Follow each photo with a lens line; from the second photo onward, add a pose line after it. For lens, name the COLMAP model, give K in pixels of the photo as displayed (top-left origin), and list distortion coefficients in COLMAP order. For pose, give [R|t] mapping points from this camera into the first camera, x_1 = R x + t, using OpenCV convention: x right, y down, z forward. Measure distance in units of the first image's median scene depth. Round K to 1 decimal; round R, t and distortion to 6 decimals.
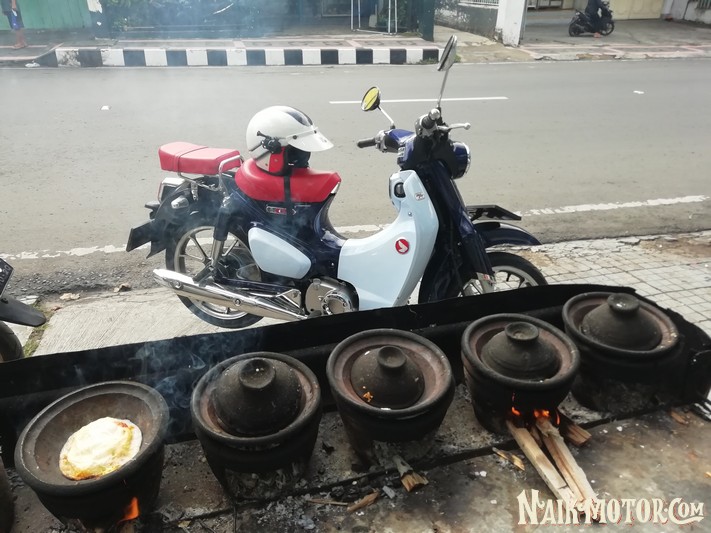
lens RADIAL K [[531.4, 0, 353.4], [0, 531.4, 268.1], [0, 0, 1]] dist [0.019881, -0.006957]
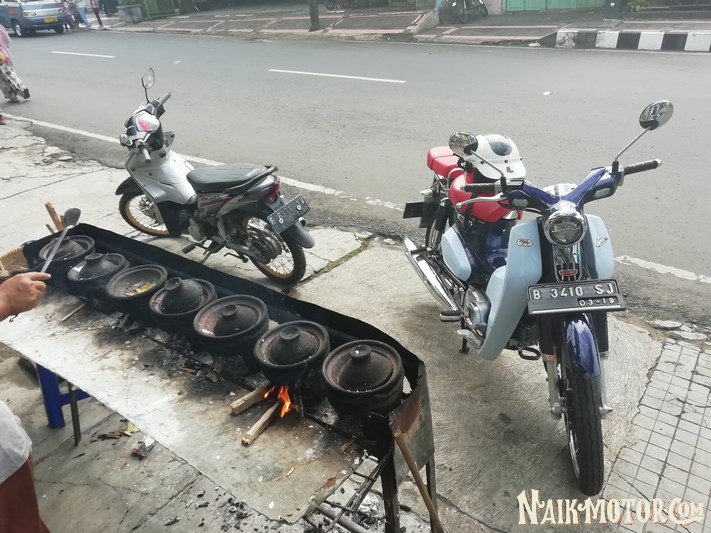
lens RADIAL K [[531.4, 0, 353.4], [0, 531.4, 268.1], [0, 0, 1]] dist [0.019881, -0.006957]
pose [[0.617406, 0.340023, -0.709361, 0.525533], [-0.302563, 0.935032, 0.184854, -0.141155], [0.726130, 0.100497, 0.680173, 0.032778]]
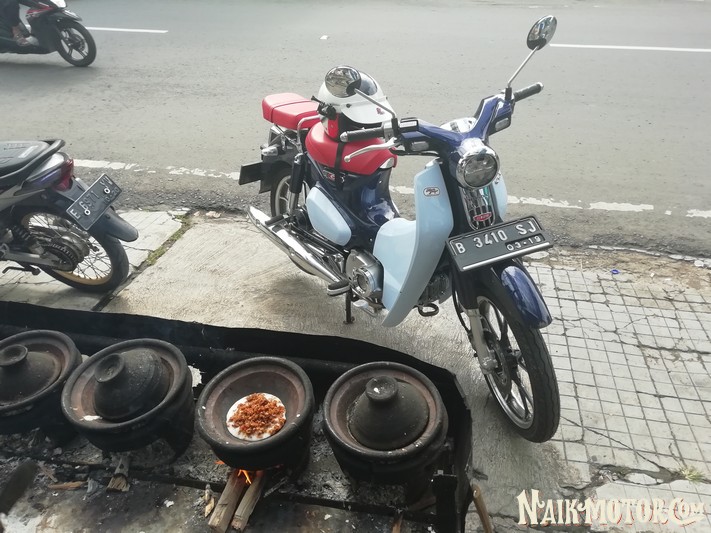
lens RADIAL K [[535.2, 0, 357.7], [0, 535.2, 265.4], [0, 0, 1]] dist [0.004151, -0.009579]
pose [[0.895907, 0.226983, -0.381875, 0.296324], [-0.180612, 0.971470, 0.153704, -0.100810], [0.405868, -0.068733, 0.911343, 0.079016]]
